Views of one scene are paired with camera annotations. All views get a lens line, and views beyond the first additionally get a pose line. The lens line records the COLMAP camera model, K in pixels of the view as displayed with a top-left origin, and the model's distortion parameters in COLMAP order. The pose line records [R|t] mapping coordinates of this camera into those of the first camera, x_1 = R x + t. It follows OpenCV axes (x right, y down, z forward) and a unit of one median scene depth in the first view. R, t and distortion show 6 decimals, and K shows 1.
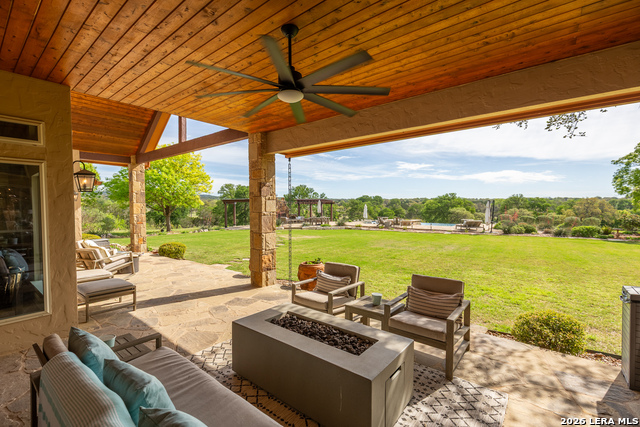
lens RADIAL K [[290.3, 0, 320.0], [0, 290.3, 213.5], [0, 0, 1]] dist [0.004810, -0.000340]
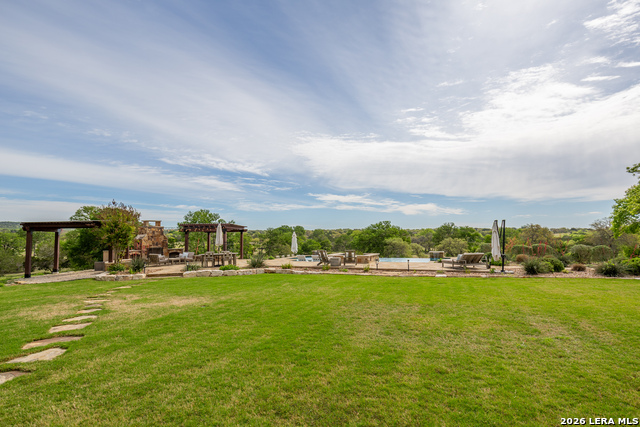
lens RADIAL K [[313.1, 0, 320.0], [0, 313.1, 213.5], [0, 0, 1]] dist [0.002041, 0.000173]
pose [[0.962551, 0.012096, 0.270831, 0.031028], [0.016964, 0.994359, -0.104705, 0.004752], [-0.270570, 0.105378, 0.956916, 0.485082]]
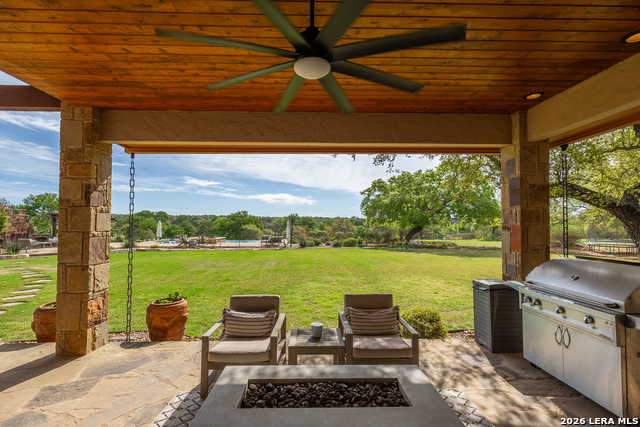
lens RADIAL K [[290.3, 0, 320.0], [0, 290.3, 213.5], [0, 0, 1]] dist [0.004810, -0.000340]
pose [[0.759084, 0.025957, 0.650476, -0.072871], [0.012573, 0.998434, -0.054515, -0.001115], [-0.650872, 0.049560, 0.757568, 0.062236]]
